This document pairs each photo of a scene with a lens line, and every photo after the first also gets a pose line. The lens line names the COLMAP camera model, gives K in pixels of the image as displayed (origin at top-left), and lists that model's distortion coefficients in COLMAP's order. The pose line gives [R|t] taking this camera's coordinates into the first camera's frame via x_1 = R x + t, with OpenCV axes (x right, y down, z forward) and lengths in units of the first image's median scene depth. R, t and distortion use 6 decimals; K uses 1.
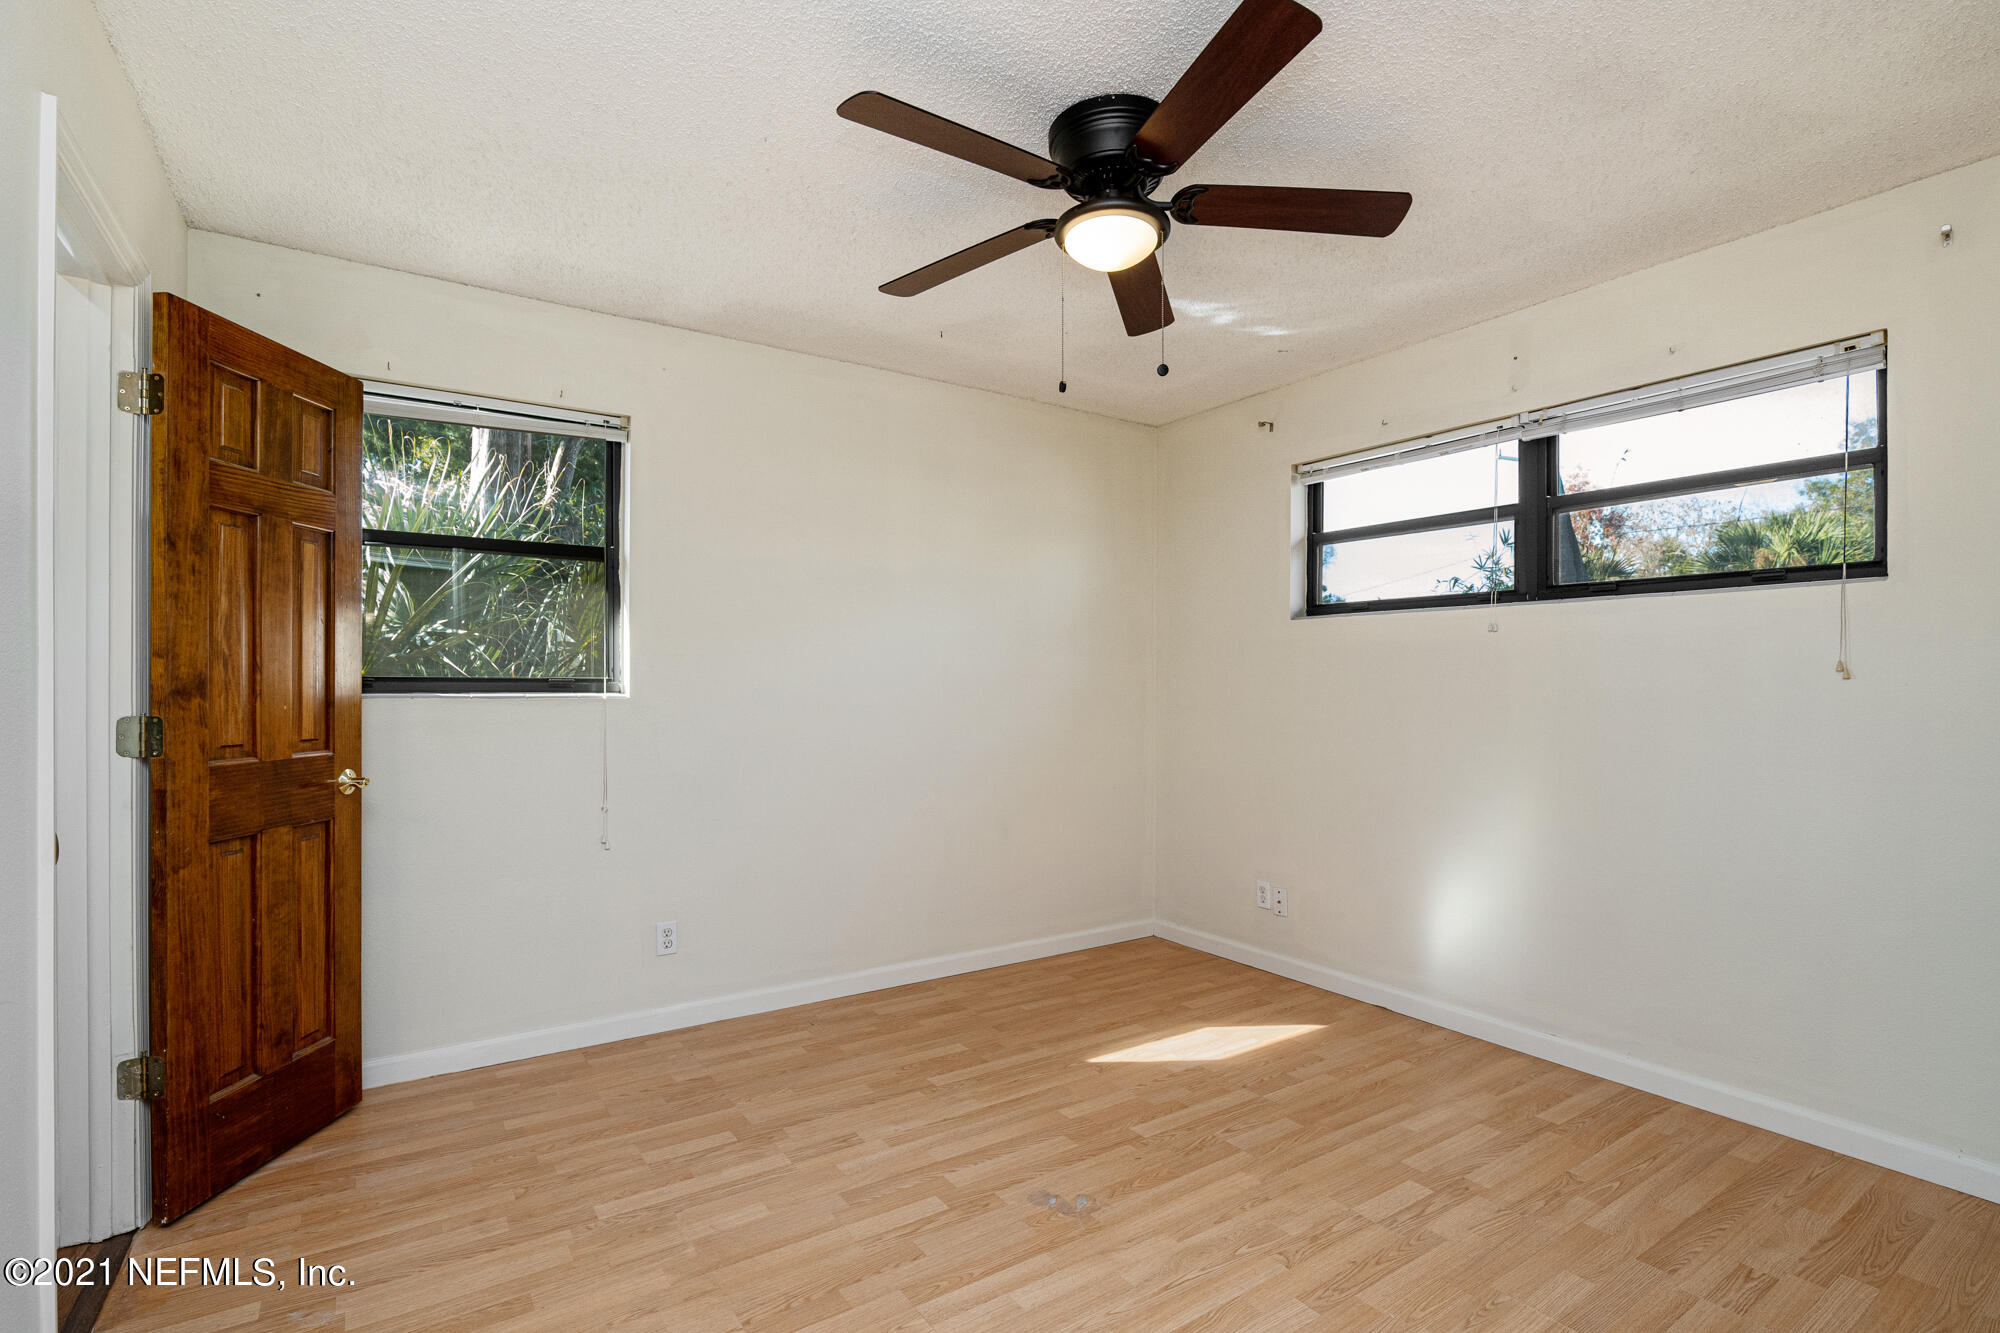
lens RADIAL K [[928.2, 0, 997.2], [0, 928.2, 675.6], [0, 0, 1]] dist [-0.017931, 0.002102]
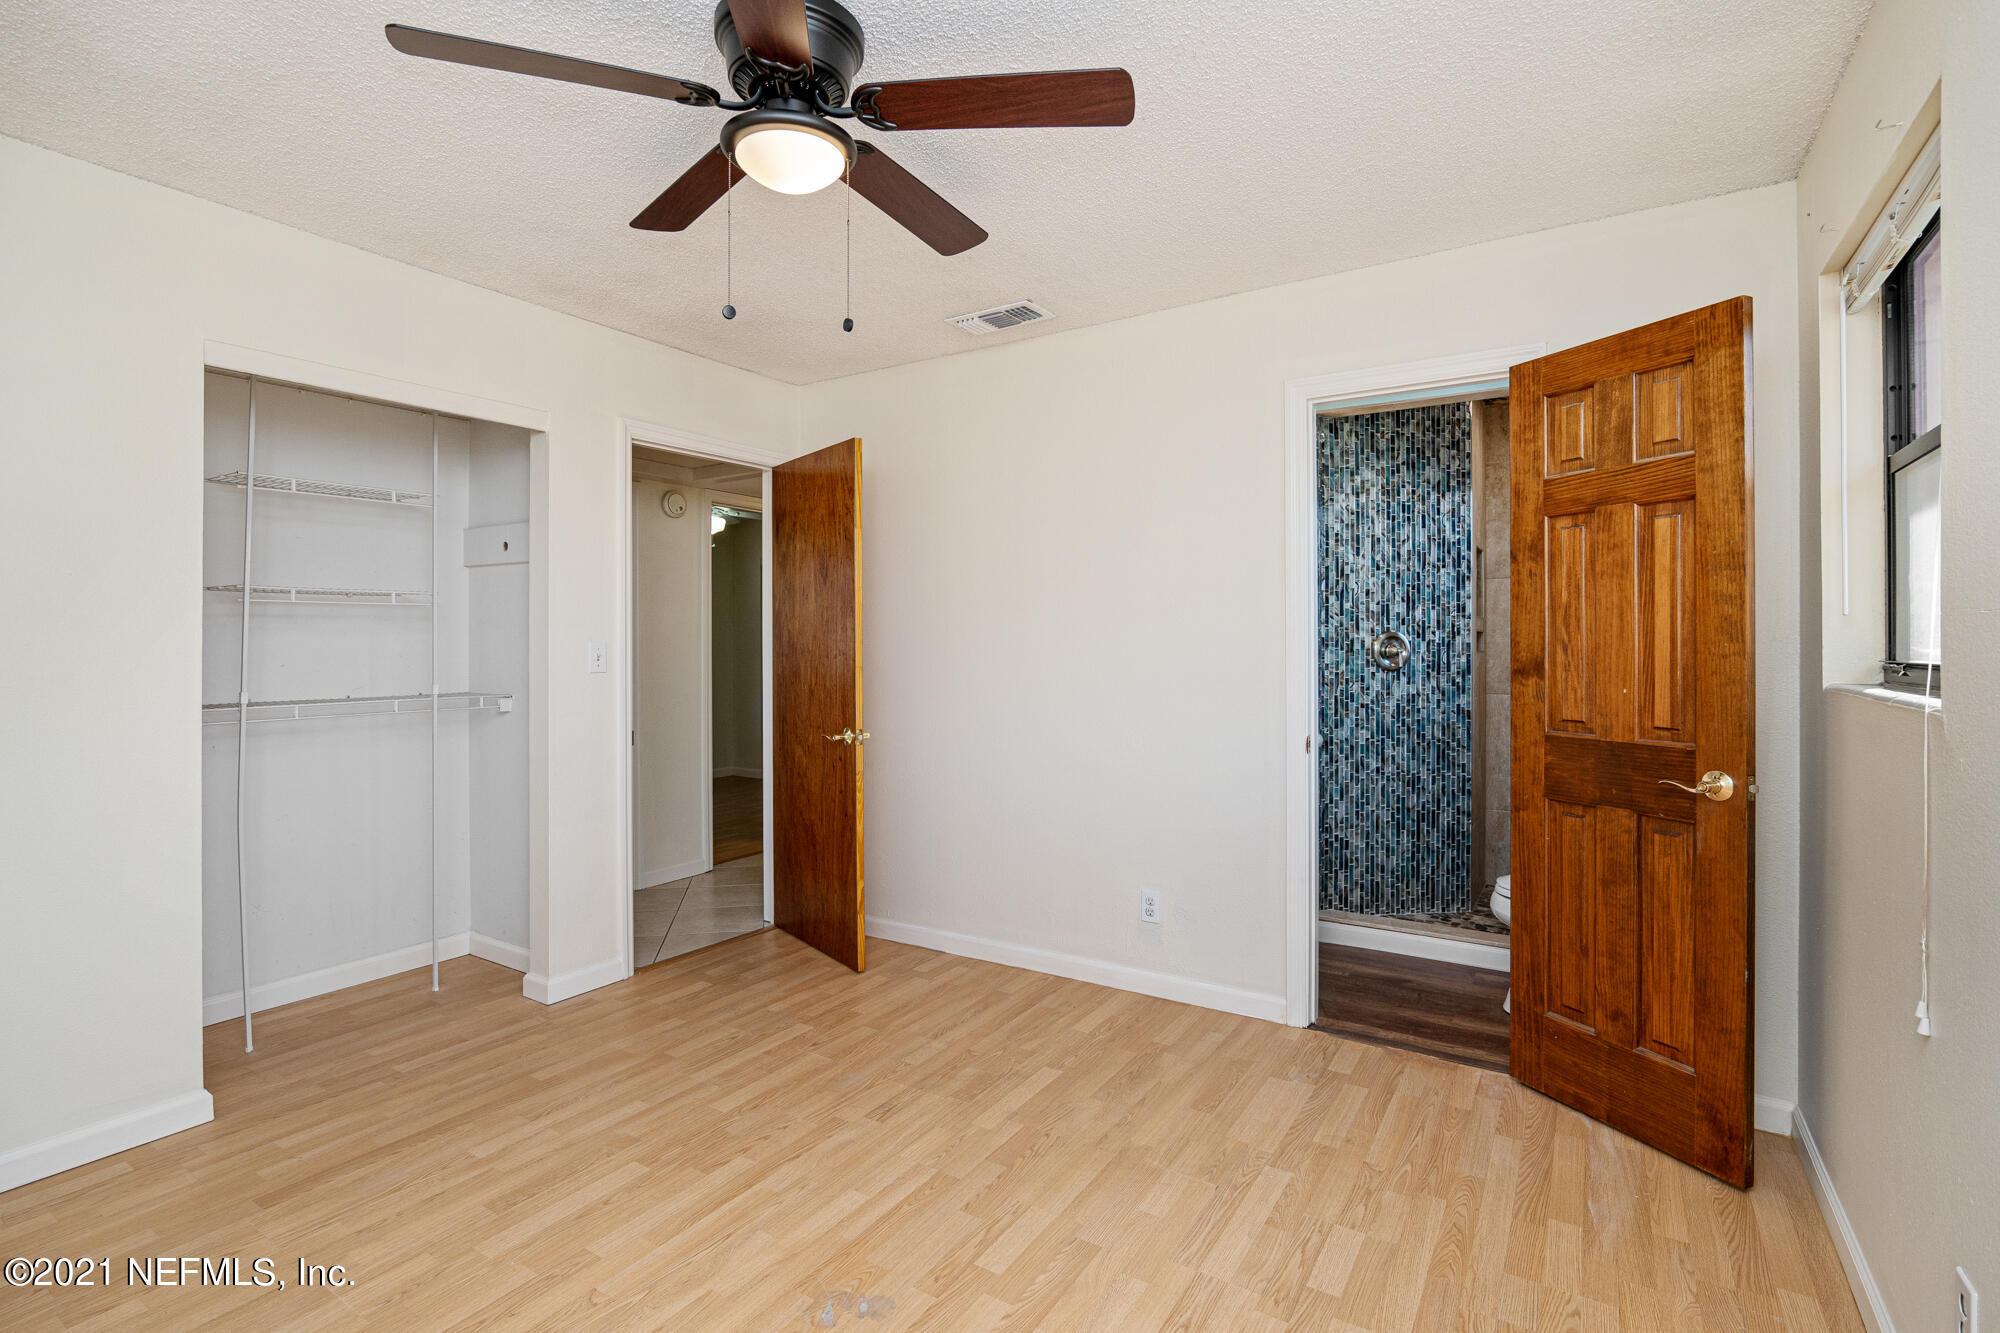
lens RADIAL K [[928.2, 0, 995.5], [0, 928.2, 655.7], [0, 0, 1]] dist [-0.017931, 0.002102]
pose [[-0.918106, 0.002575, -0.396328, 0.270524], [0.001491, 0.999994, 0.003043, -0.008540], [0.396333, 0.002203, -0.918104, 1.769441]]
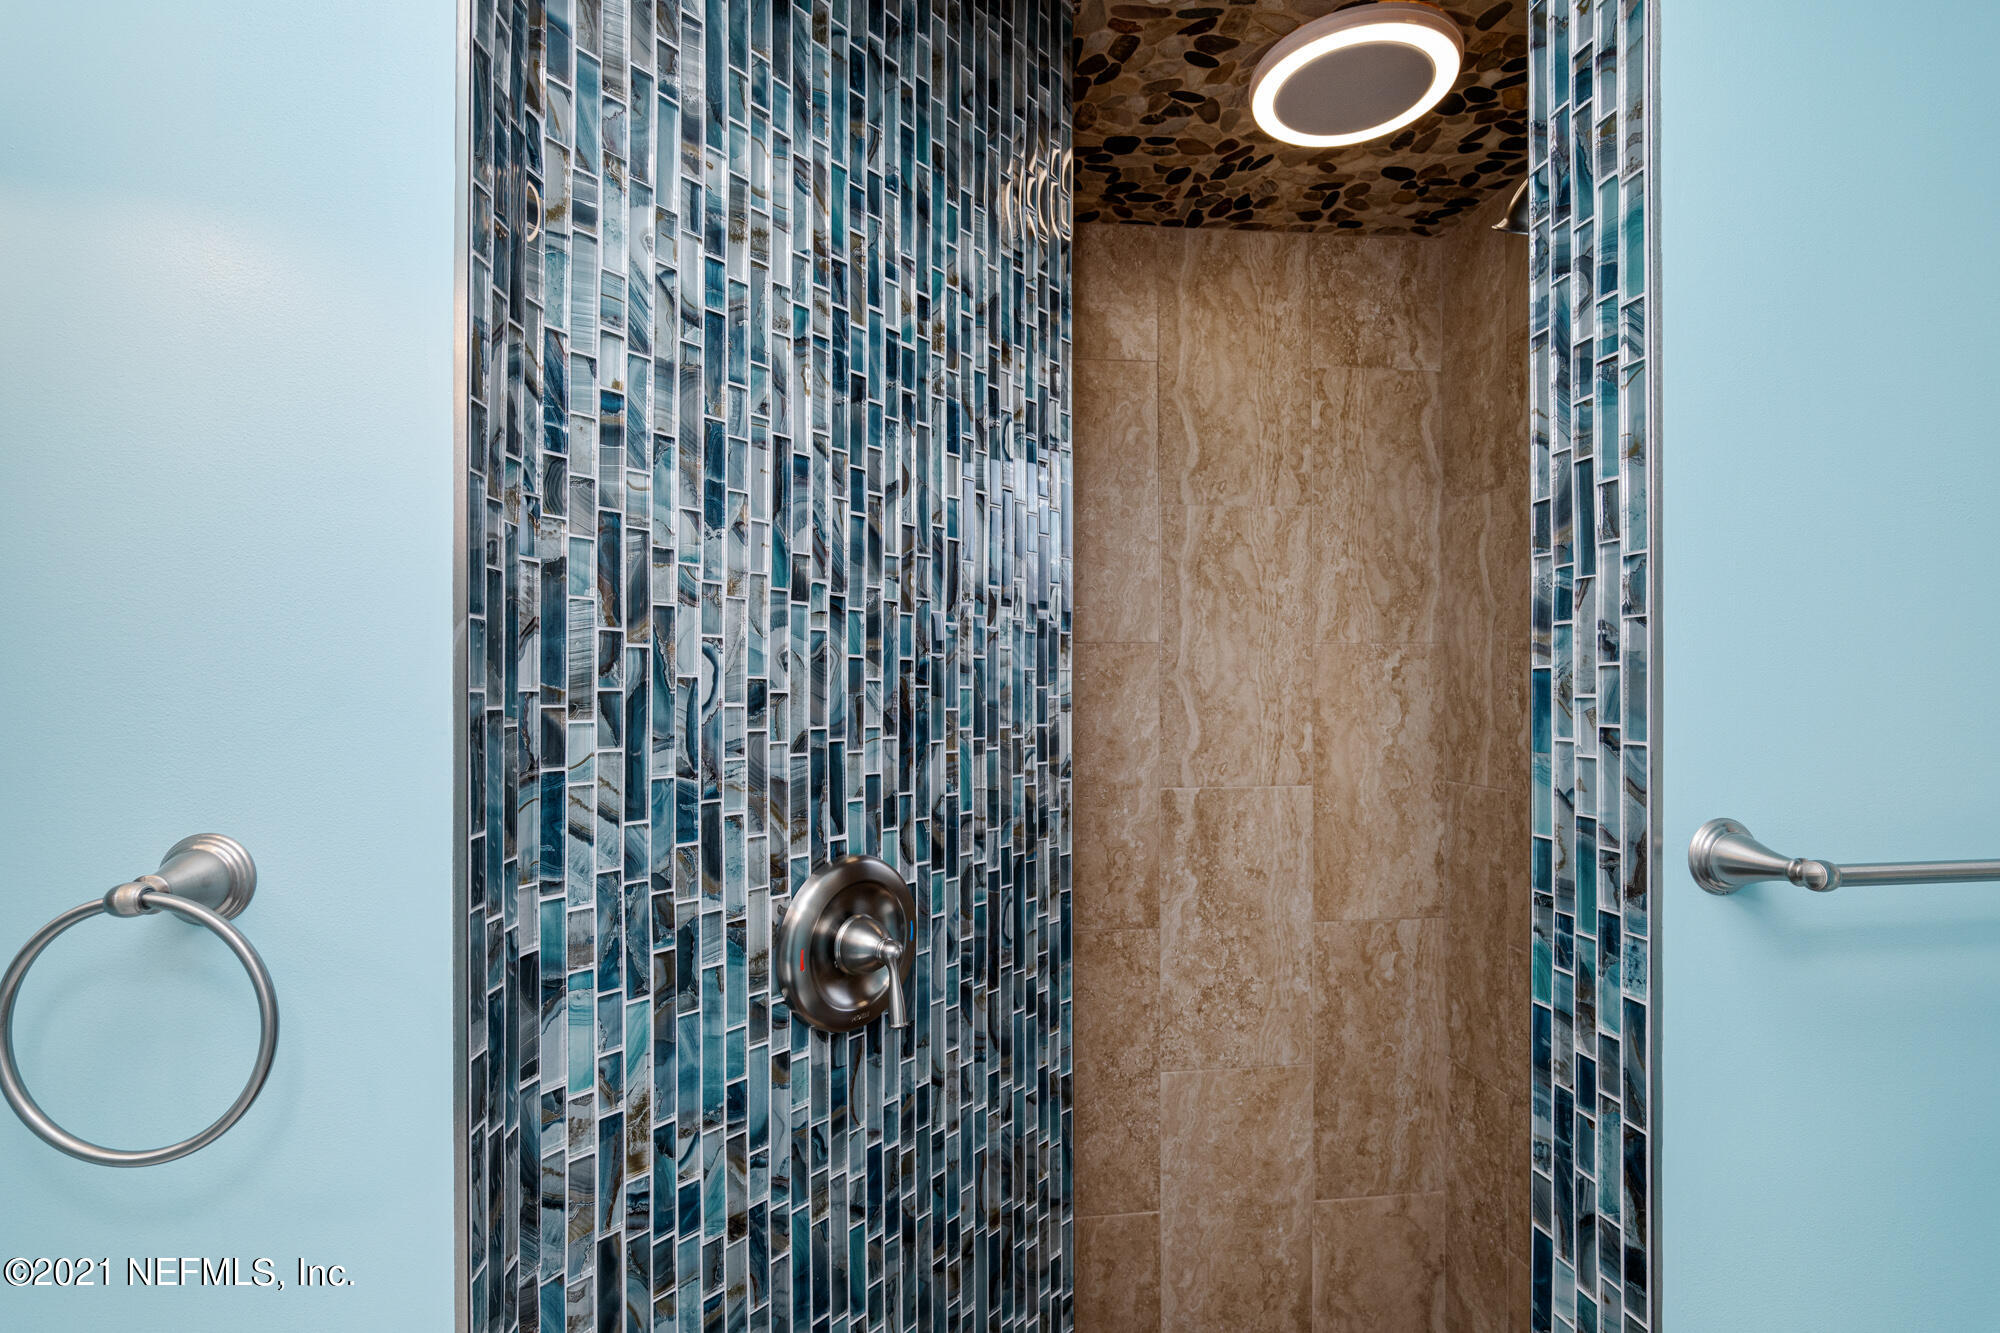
lens RADIAL K [[928.2, 0, 999.6], [0, 928.2, 680.6], [0, 0, 1]] dist [-0.017931, 0.002102]
pose [[-0.454145, -0.006179, -0.890906, -0.456630], [0.002233, 0.999965, -0.008074, -0.089985], [0.890925, -0.005657, -0.454115, 1.027819]]
